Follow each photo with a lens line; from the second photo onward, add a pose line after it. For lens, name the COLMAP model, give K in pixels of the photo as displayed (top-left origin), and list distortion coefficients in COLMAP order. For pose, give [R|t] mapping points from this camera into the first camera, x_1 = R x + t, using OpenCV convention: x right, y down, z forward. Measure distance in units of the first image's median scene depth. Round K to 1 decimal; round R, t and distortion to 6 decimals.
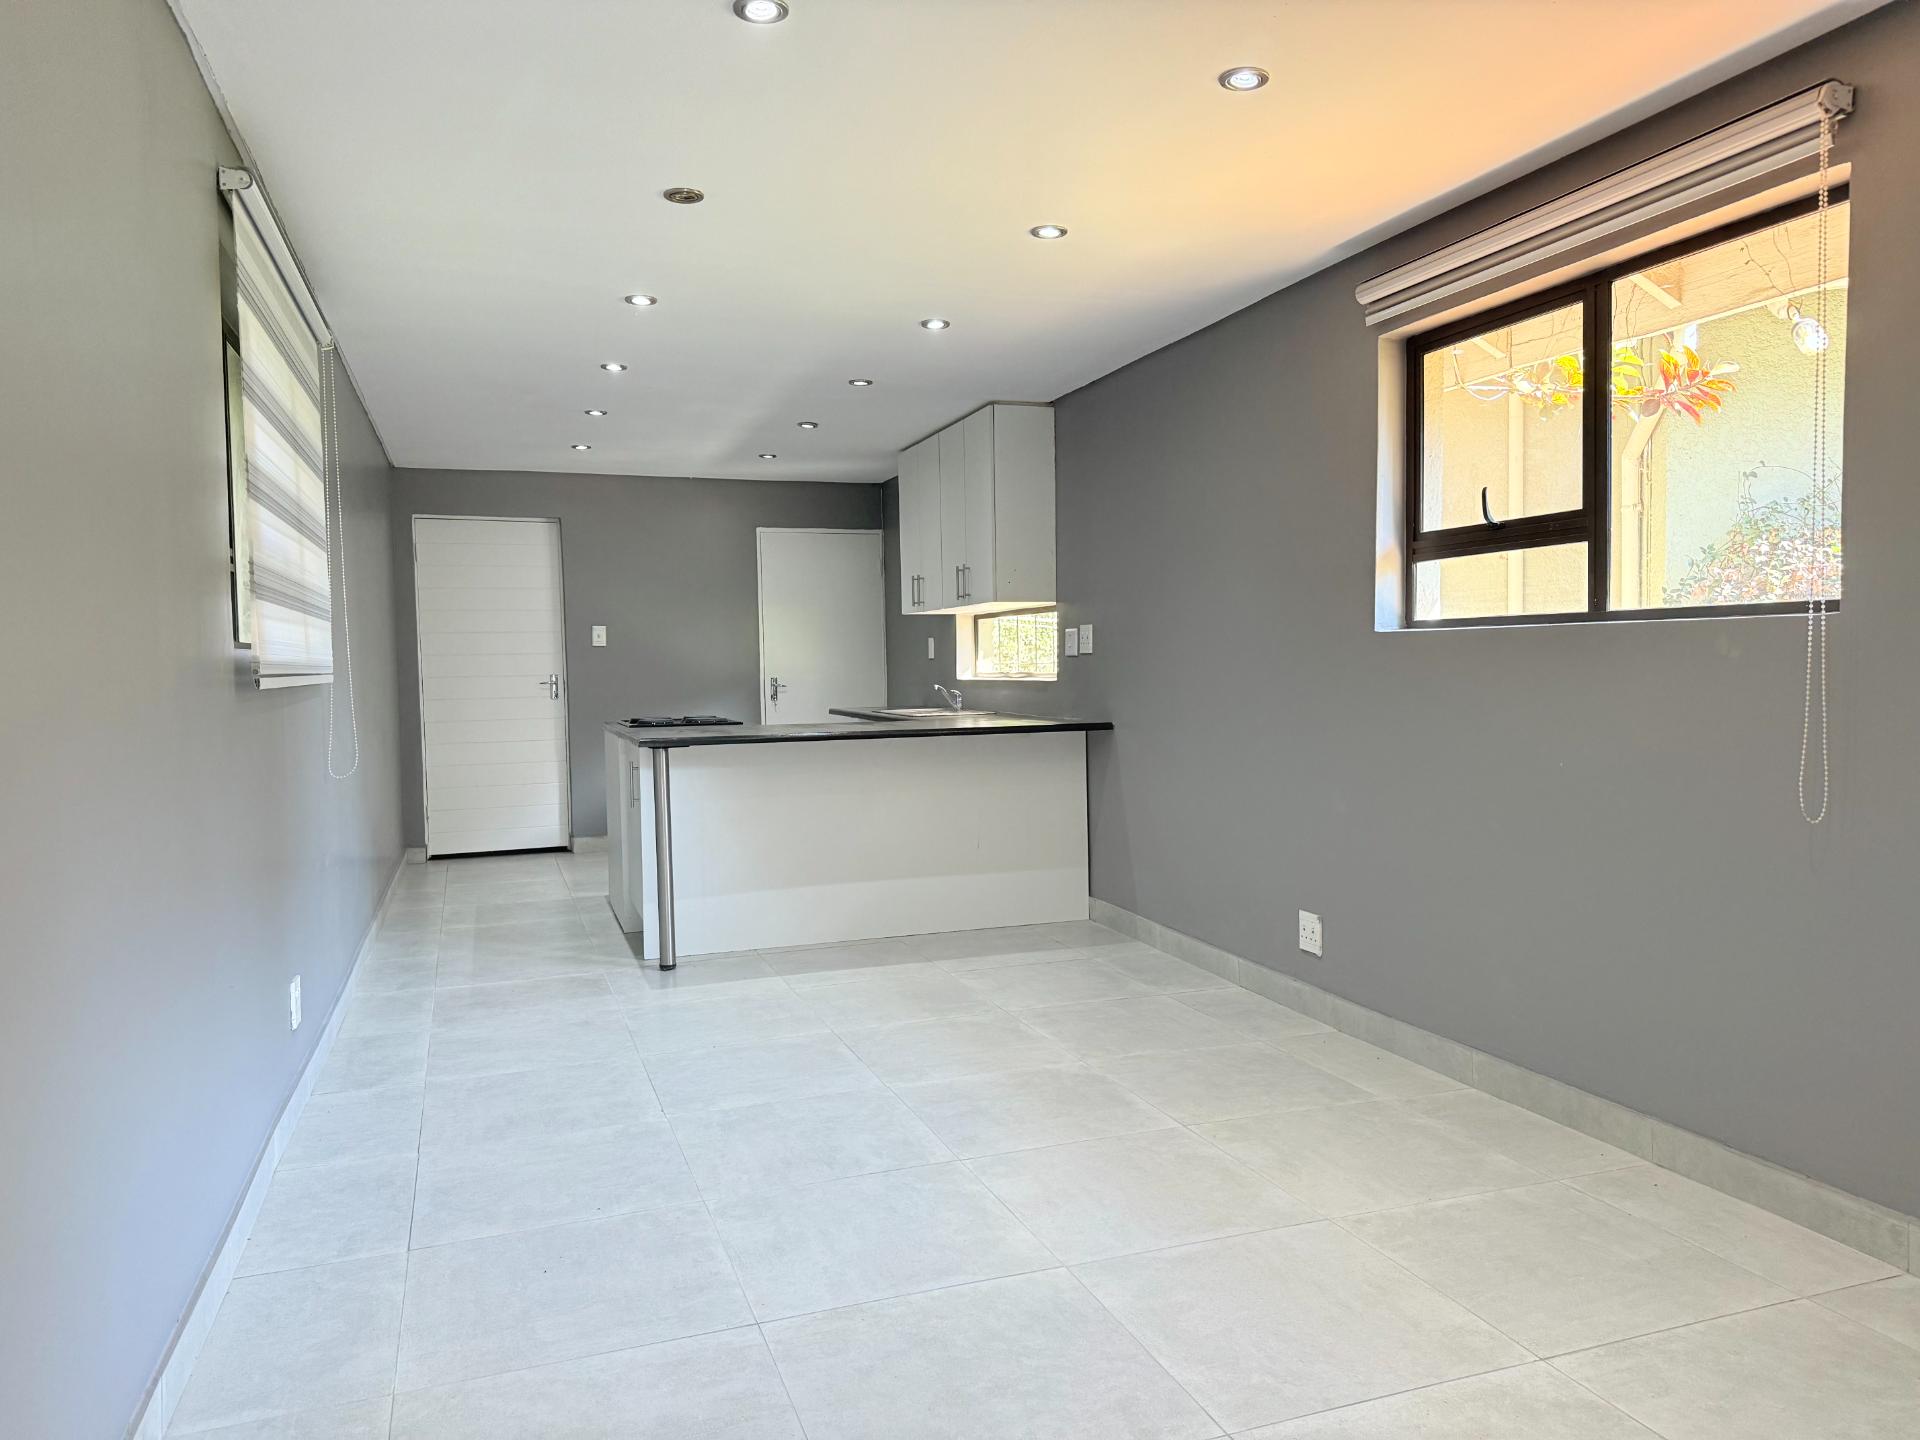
lens RADIAL K [[1337.7, 0, 970.4], [0, 1337.7, 726.1], [0, 0, 1]] dist [0.068353, -0.076814]
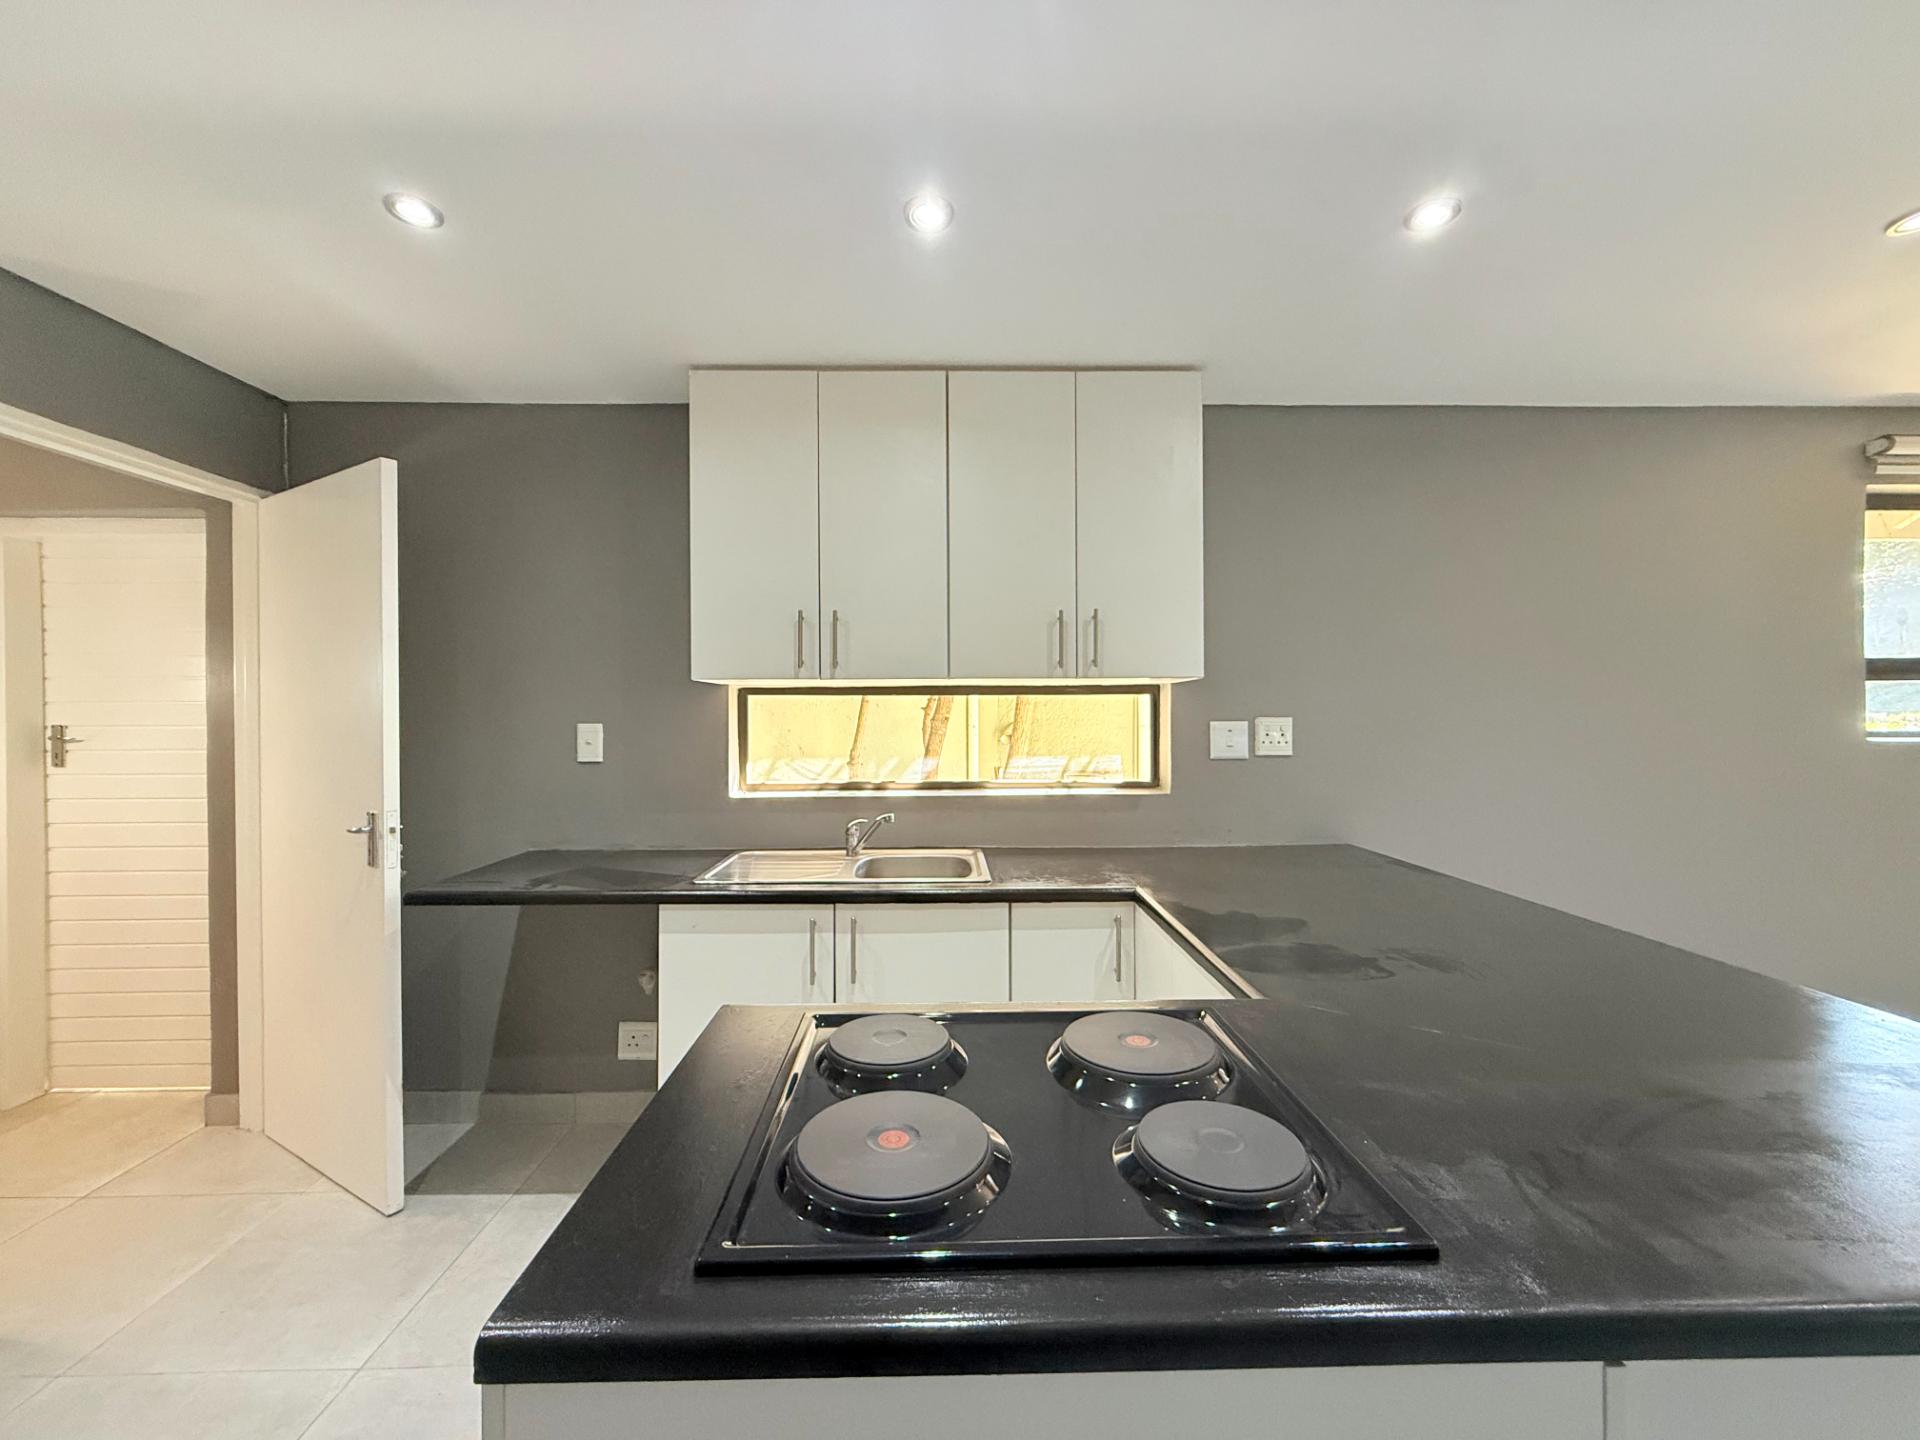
lens RADIAL K [[713.8, 0, 947.5], [0, 713.8, 716.7], [0, 0, 1]] dist [0.001386, 0.000028]
pose [[0.328151, 0.030438, 0.944135, -0.288923], [0.044231, 0.997889, -0.047544, -0.053946], [-0.943589, 0.057362, 0.326113, 0.859754]]
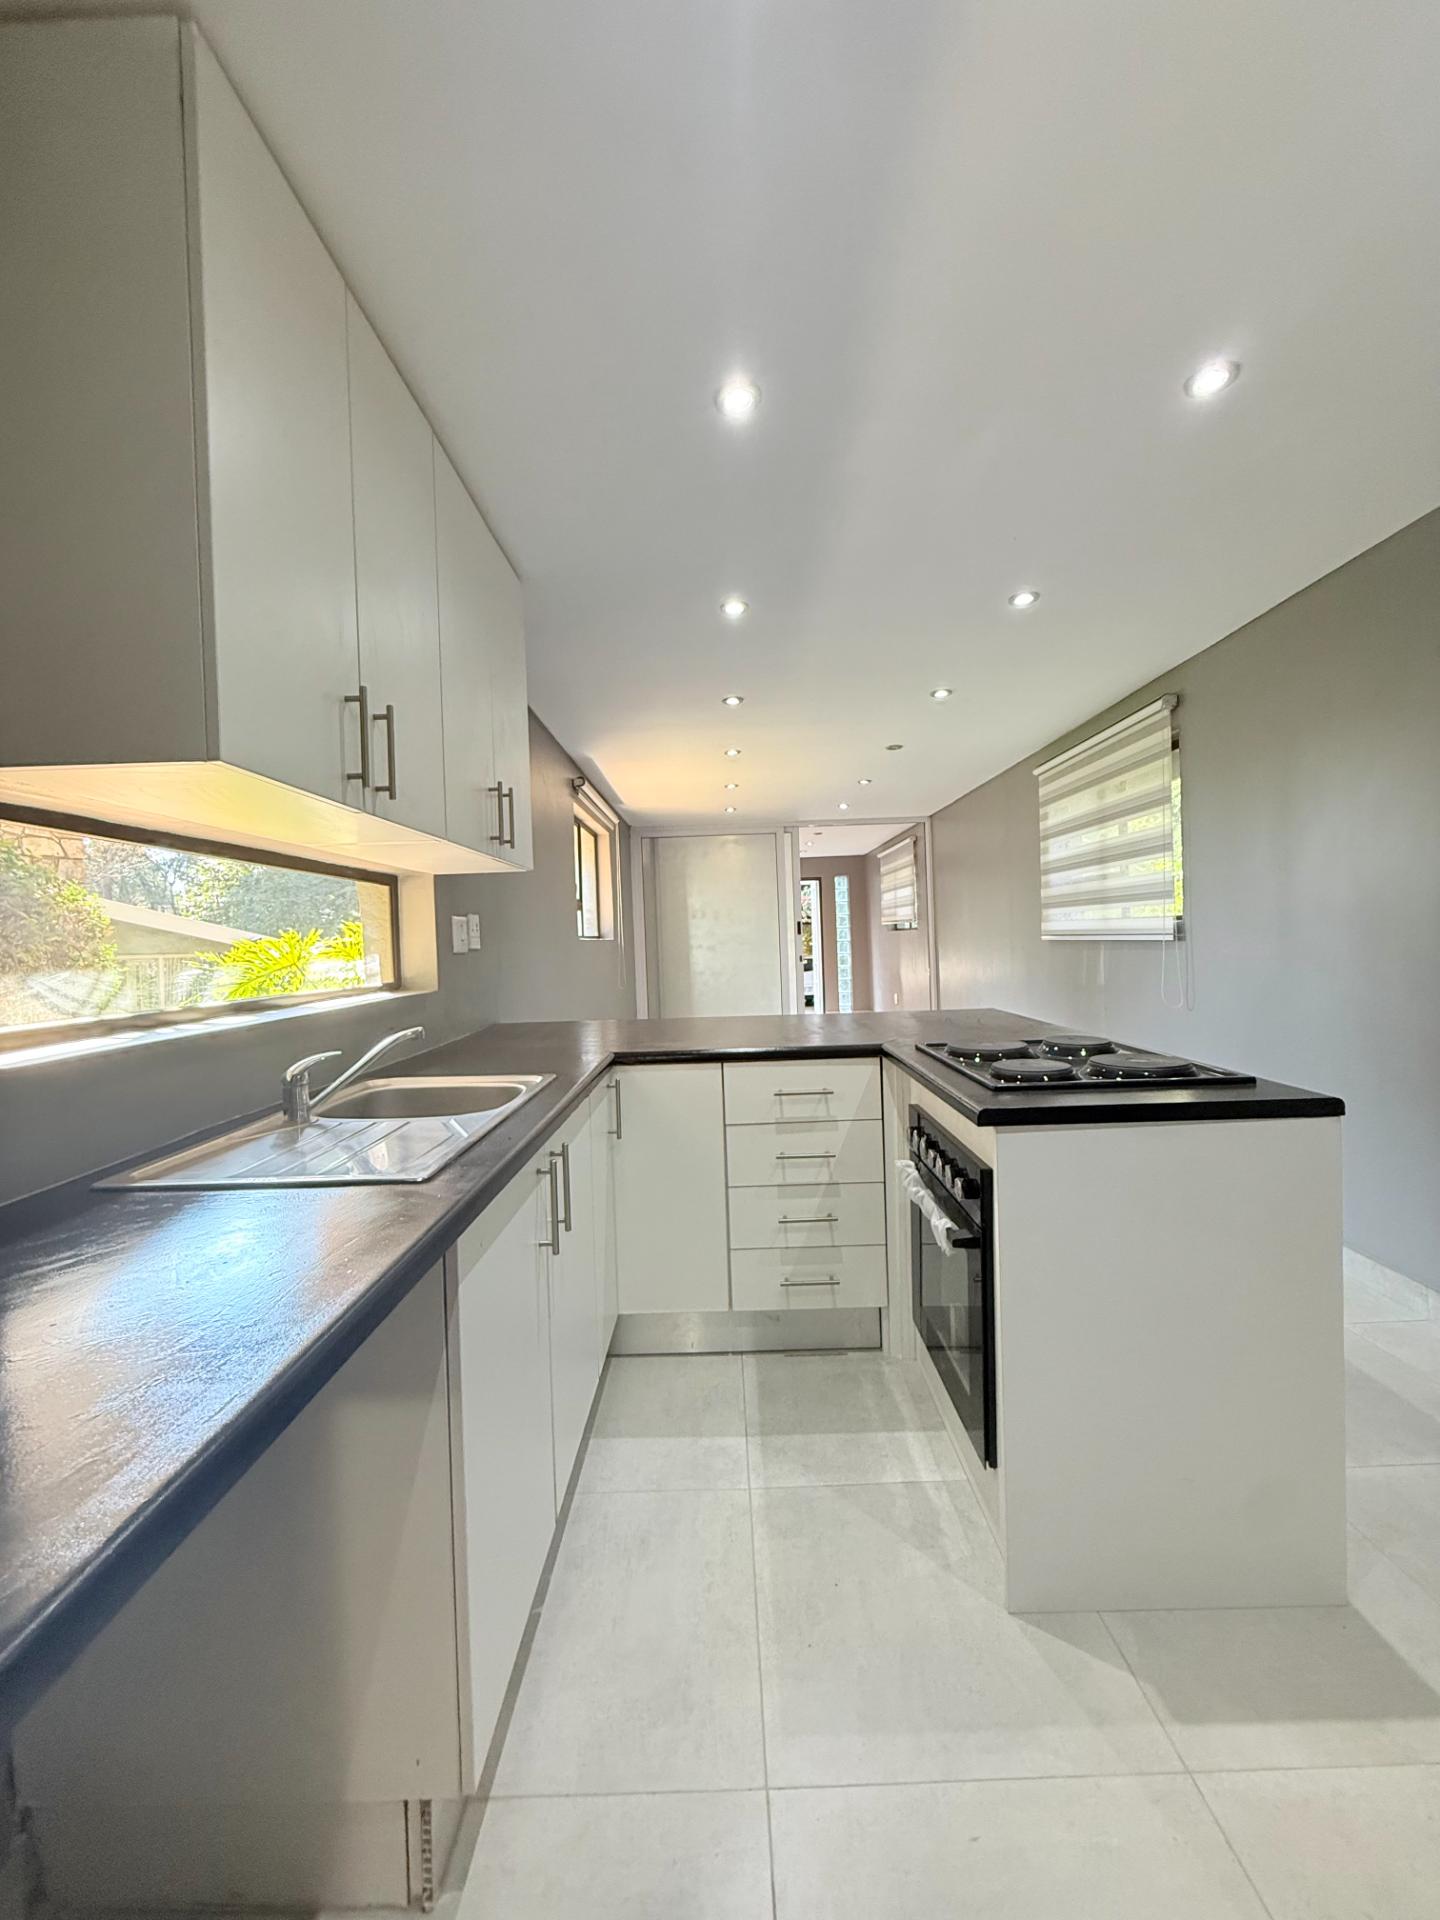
lens RADIAL K [[760.4, 0, 722.5], [0, 760.4, 949.8], [0, 0, 1]] dist [-0.002483, 0.000367]
pose [[-0.938797, 0.040305, 0.342104, -0.176627], [0.061590, 0.996768, 0.051581, -0.057147], [-0.338919, 0.069494, -0.938245, 1.142543]]
